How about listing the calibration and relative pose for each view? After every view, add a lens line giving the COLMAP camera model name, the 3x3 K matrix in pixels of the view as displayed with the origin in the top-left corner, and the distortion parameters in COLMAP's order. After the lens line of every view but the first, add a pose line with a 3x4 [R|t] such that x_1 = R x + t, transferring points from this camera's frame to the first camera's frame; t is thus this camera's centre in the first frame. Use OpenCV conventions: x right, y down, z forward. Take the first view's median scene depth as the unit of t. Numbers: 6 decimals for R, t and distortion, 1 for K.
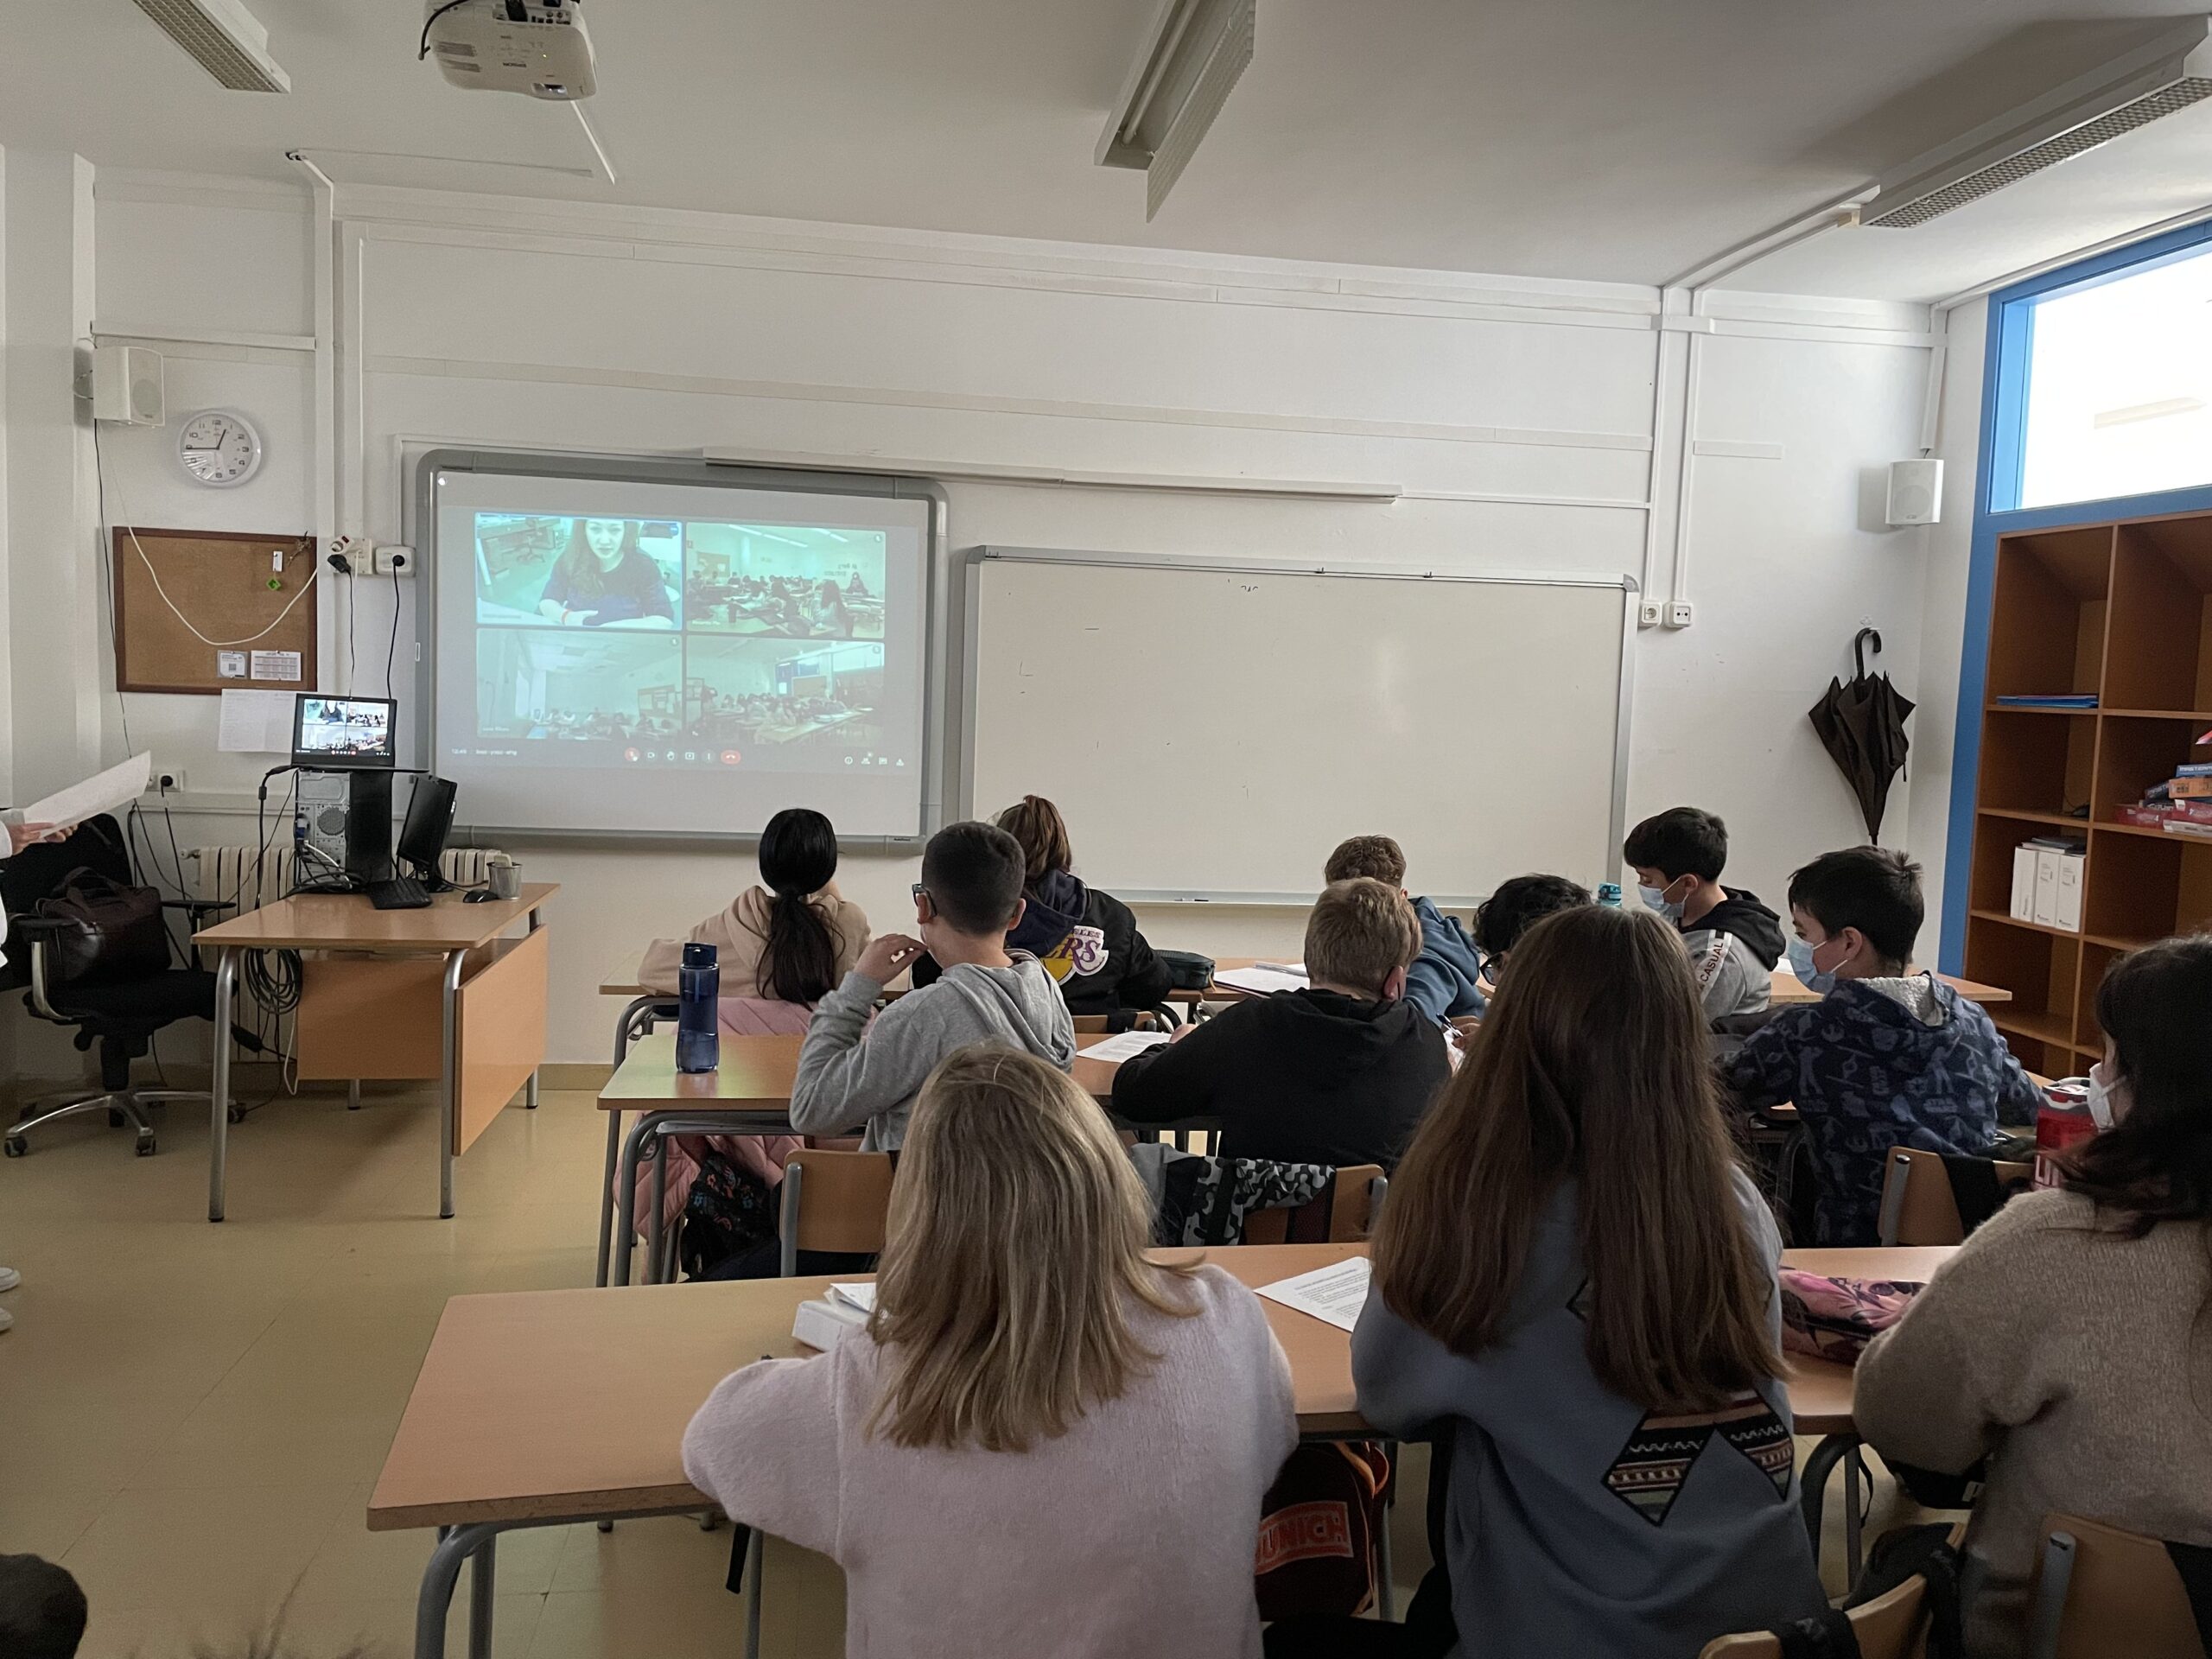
lens RADIAL K [[1672.9, 0, 1107.5], [0, 1672.9, 827.3], [0, 0, 1]] dist [-0.000458, -0.012793]
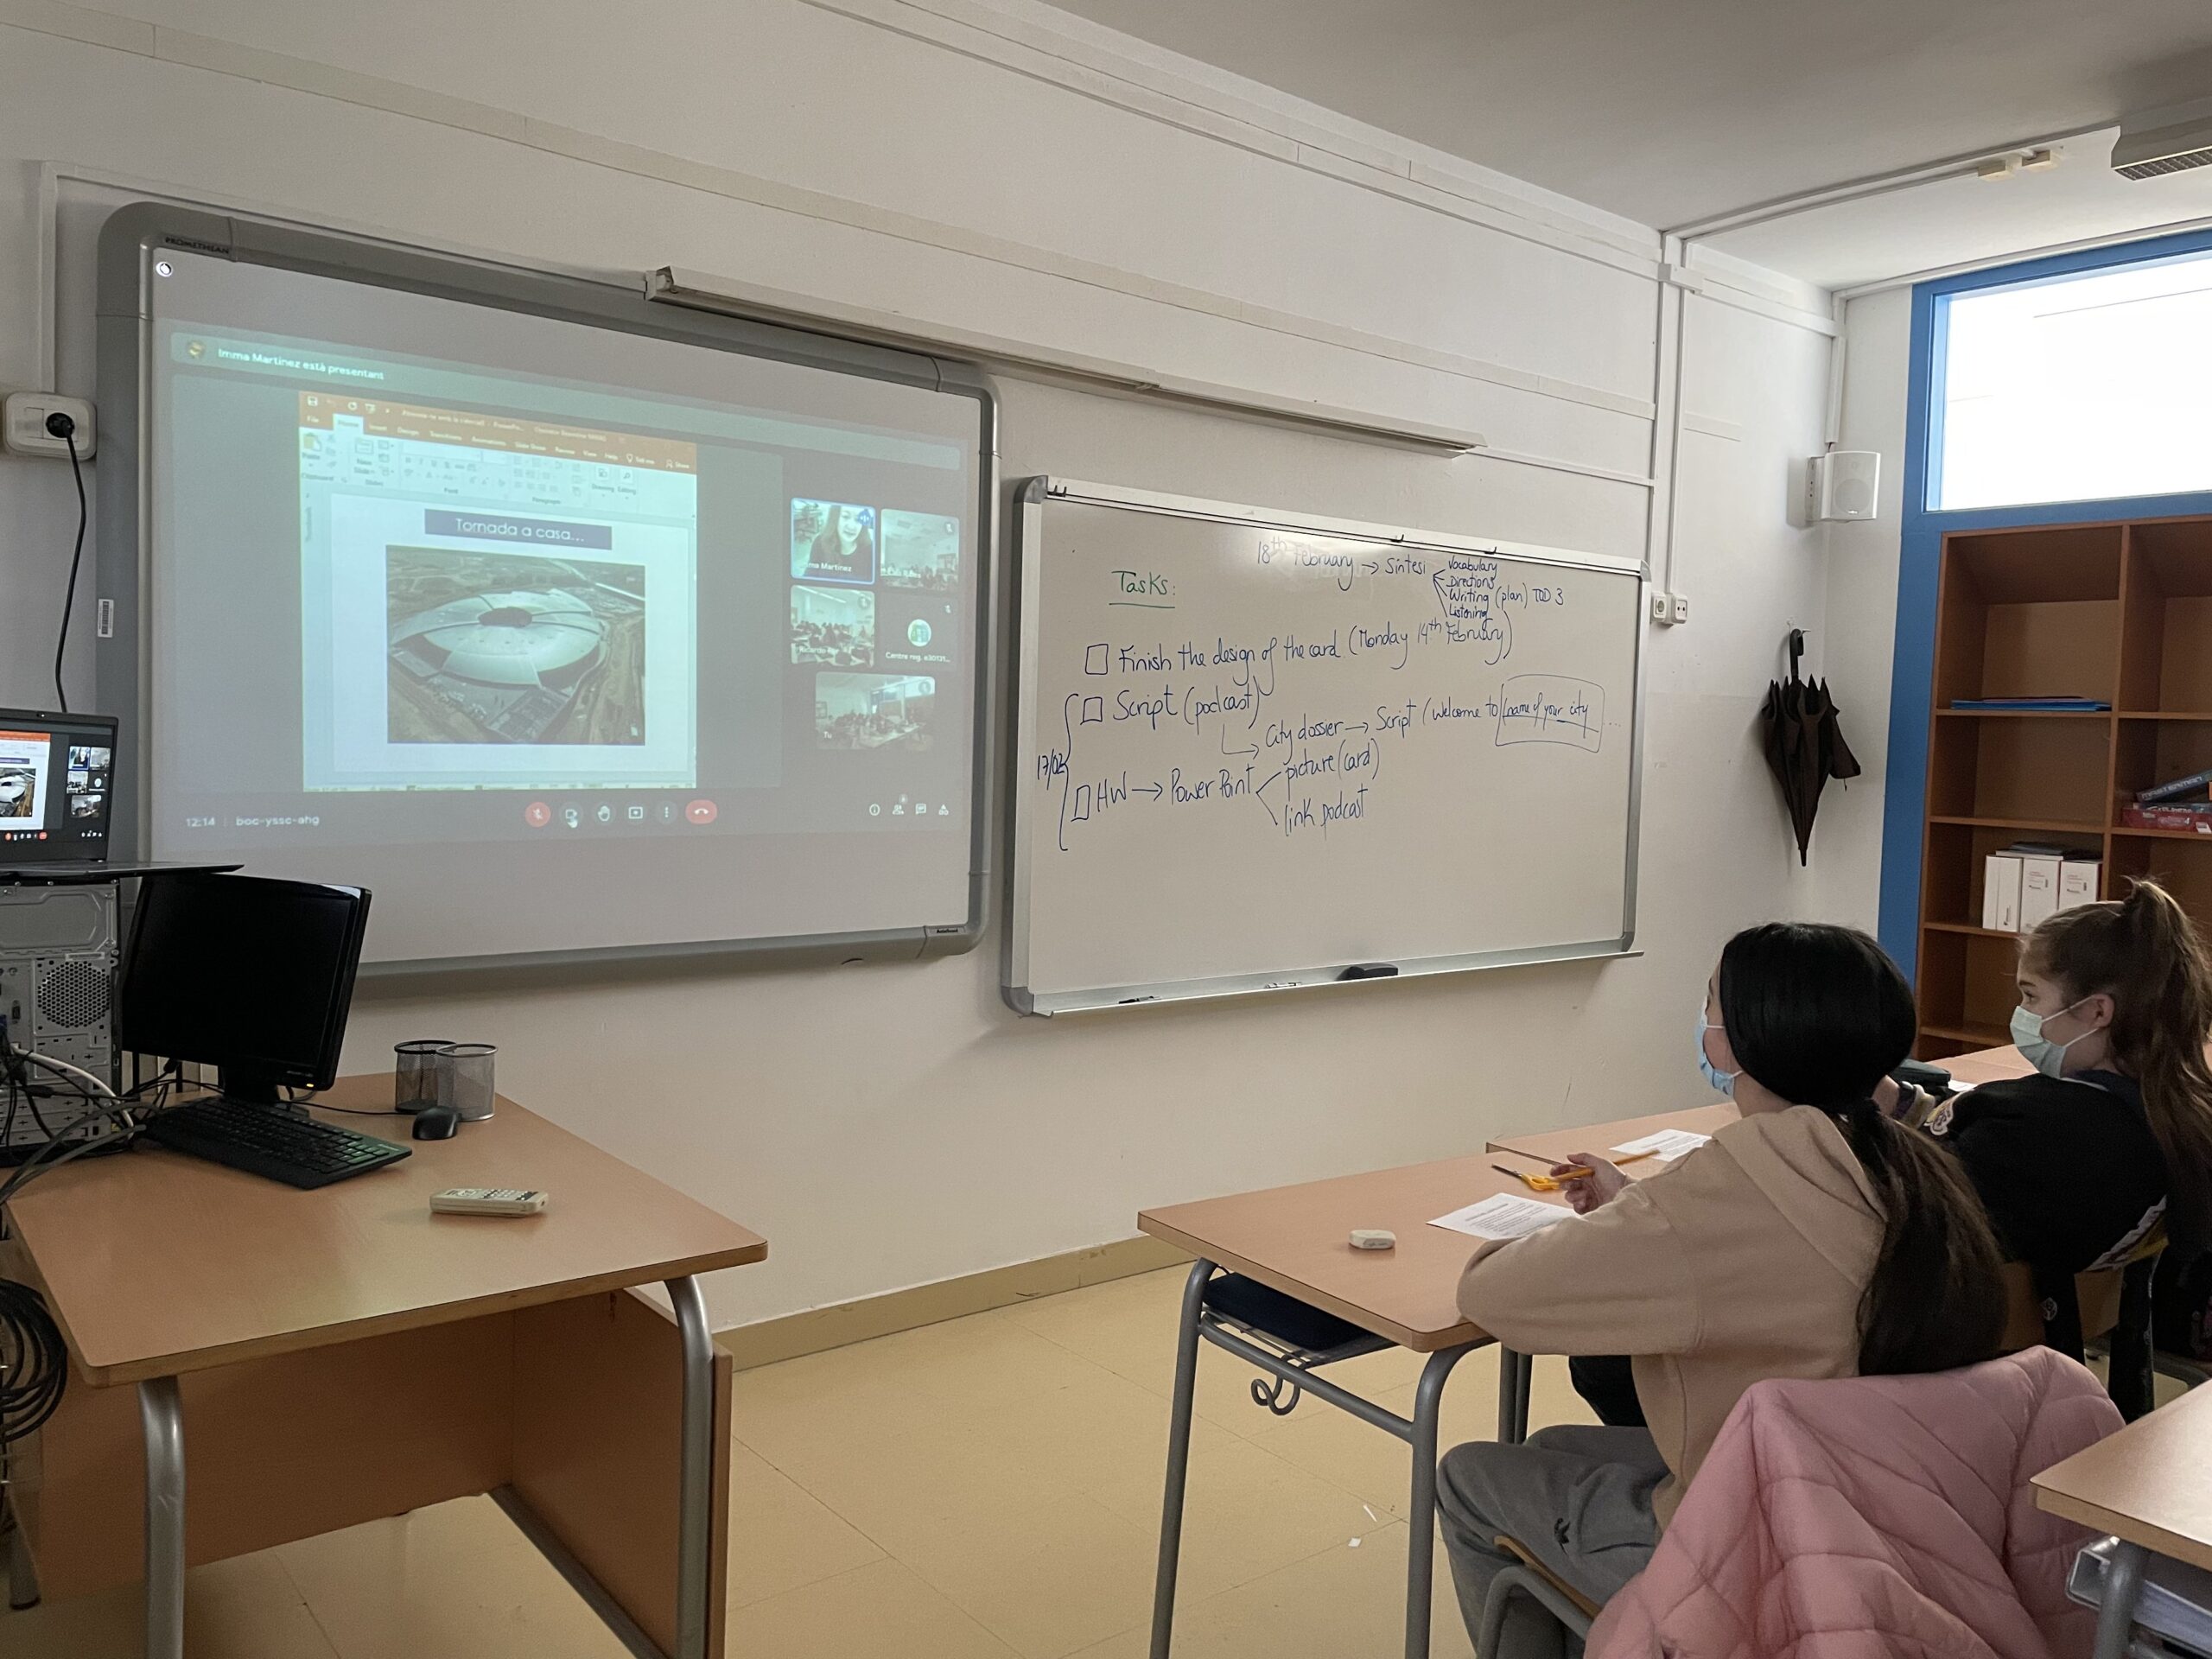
lens RADIAL K [[1672.9, 0, 1107.0], [0, 1672.9, 823.0], [0, 0, 1]] dist [-0.000458, -0.012793]
pose [[0.864941, -0.040138, 0.500265, -0.372711], [0.046697, 0.998909, -0.000592, -0.029600], [-0.499696, 0.023873, 0.865872, 0.405243]]
